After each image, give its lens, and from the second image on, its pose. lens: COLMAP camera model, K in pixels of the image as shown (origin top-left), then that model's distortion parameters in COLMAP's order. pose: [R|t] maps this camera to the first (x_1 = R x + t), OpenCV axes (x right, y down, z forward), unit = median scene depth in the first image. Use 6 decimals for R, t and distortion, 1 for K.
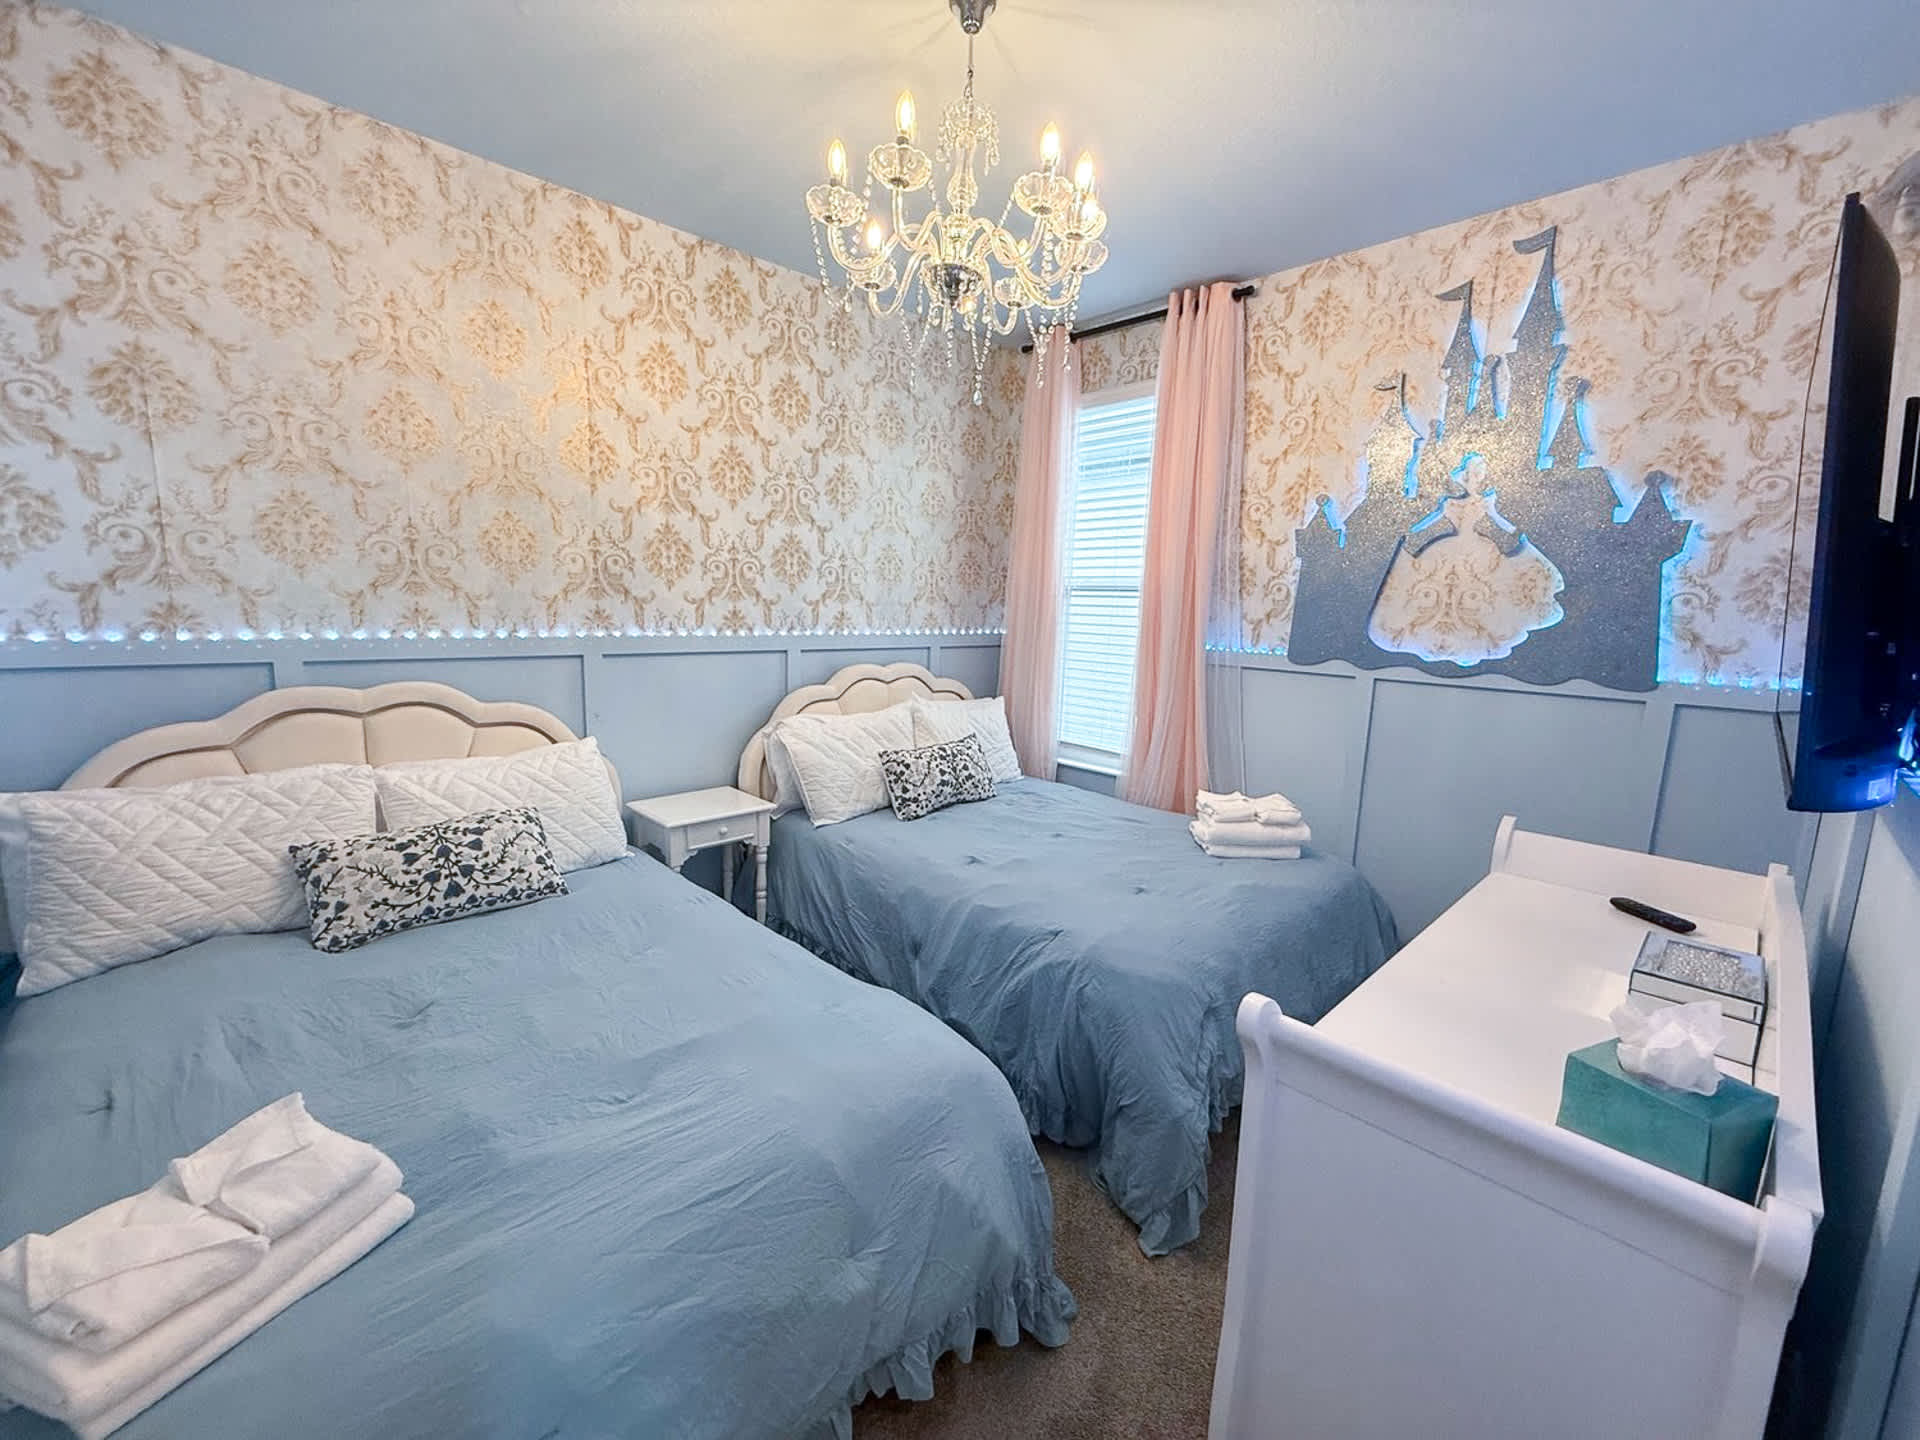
lens RADIAL K [[799.1, 0, 960.0], [0, 799.1, 720.0], [0, 0, 1]] dist [0.002943, 0.000068]
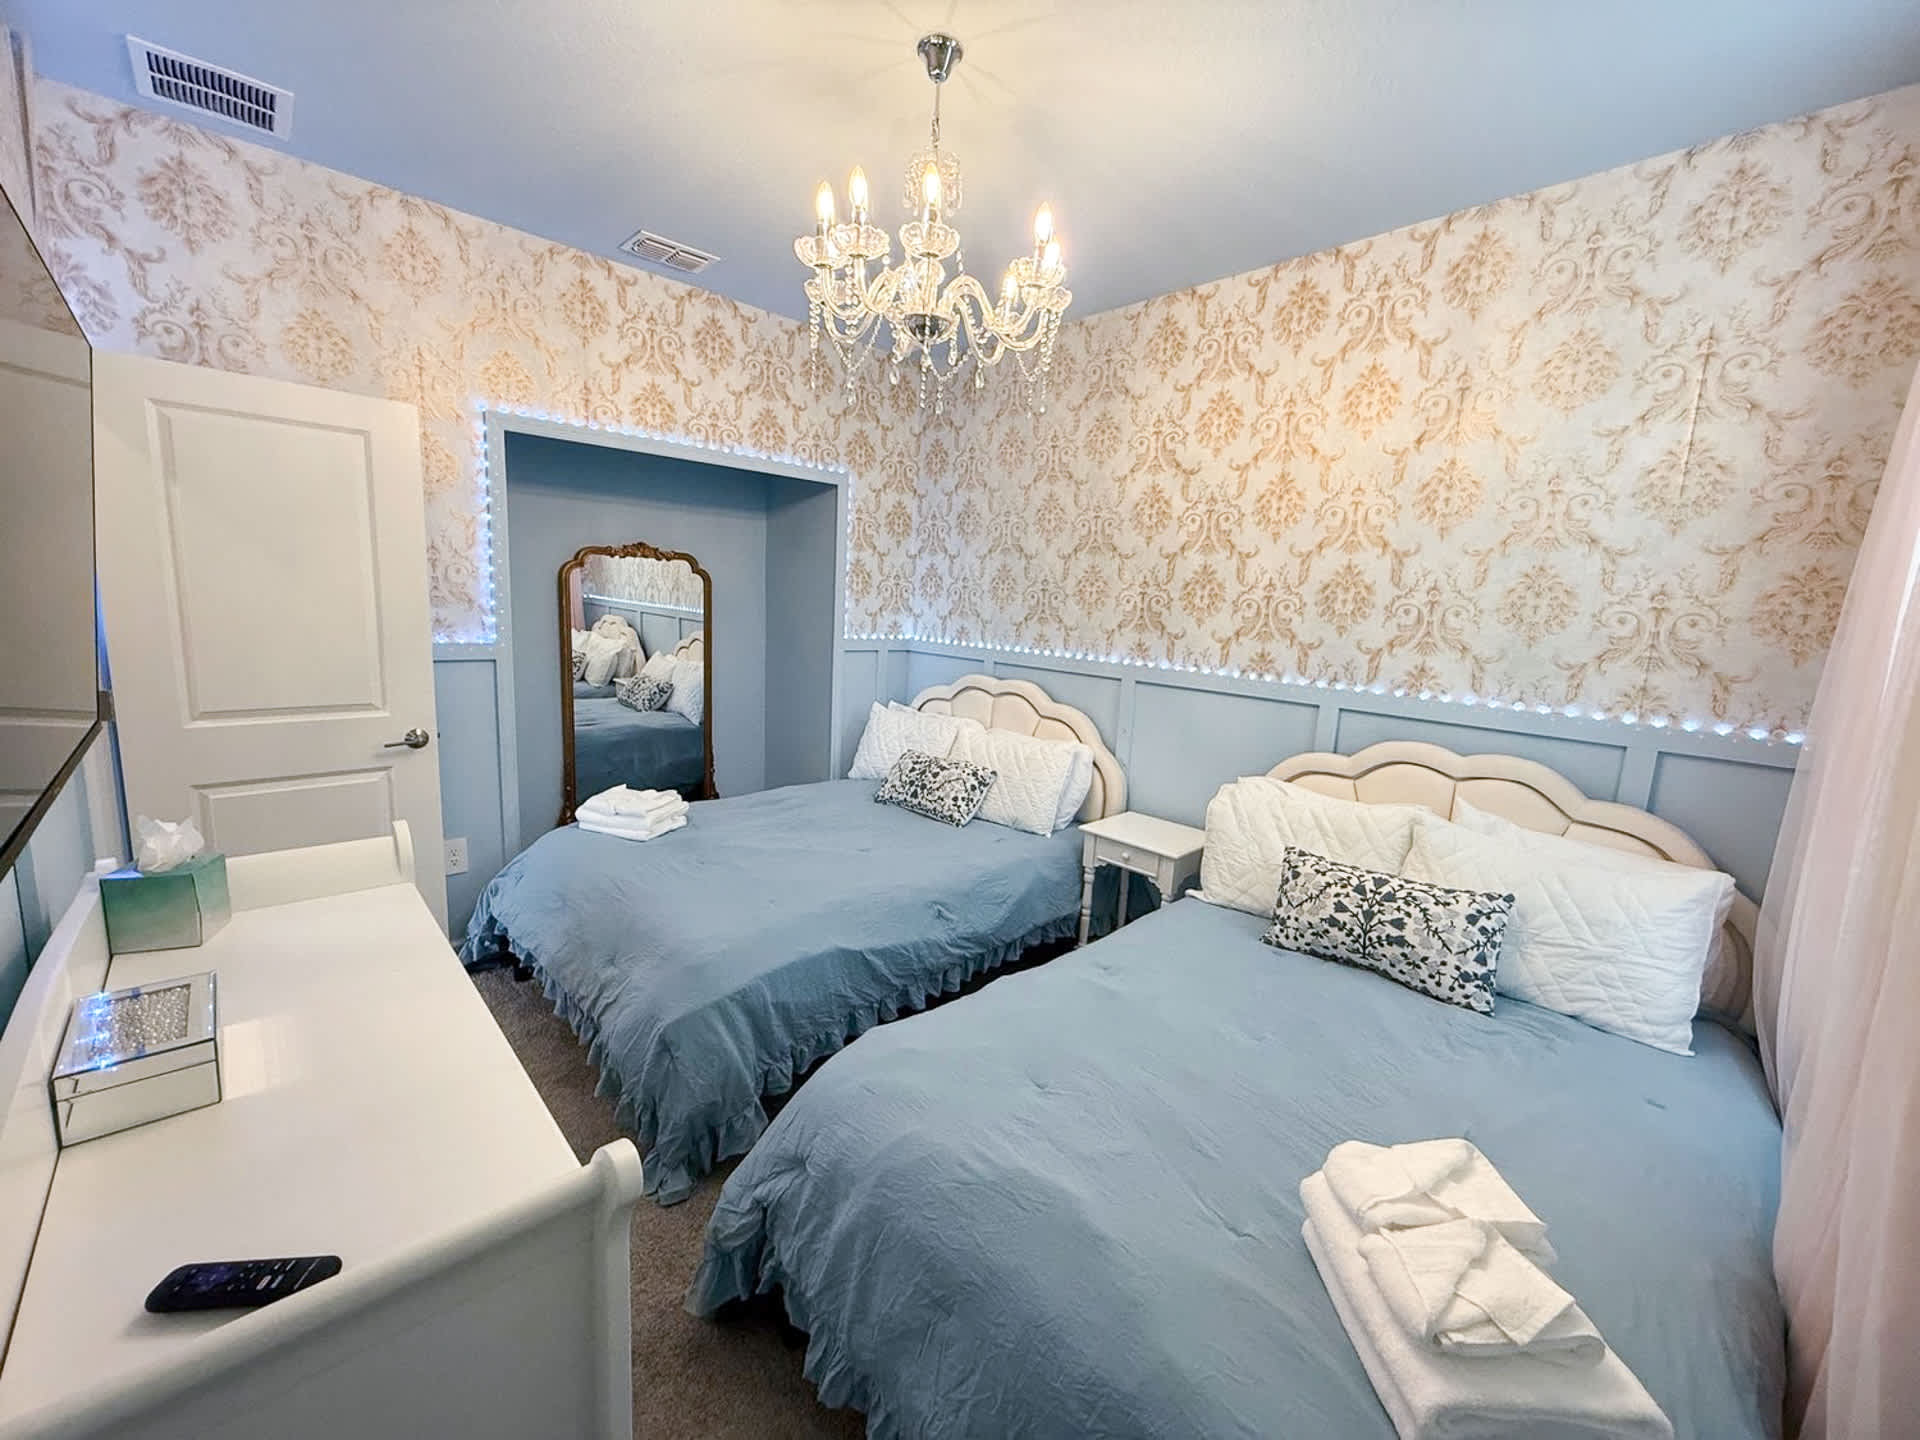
lens RADIAL K [[748.5, 0, 960.0], [0, 748.5, 720.0], [0, 0, 1]] dist [-0.002212, -0.000040]
pose [[-0.006534, 0.118328, -0.992953, 0.584039], [-0.210010, 0.970667, 0.117054, -0.091126], [0.977677, 0.209295, 0.018508, 0.671342]]
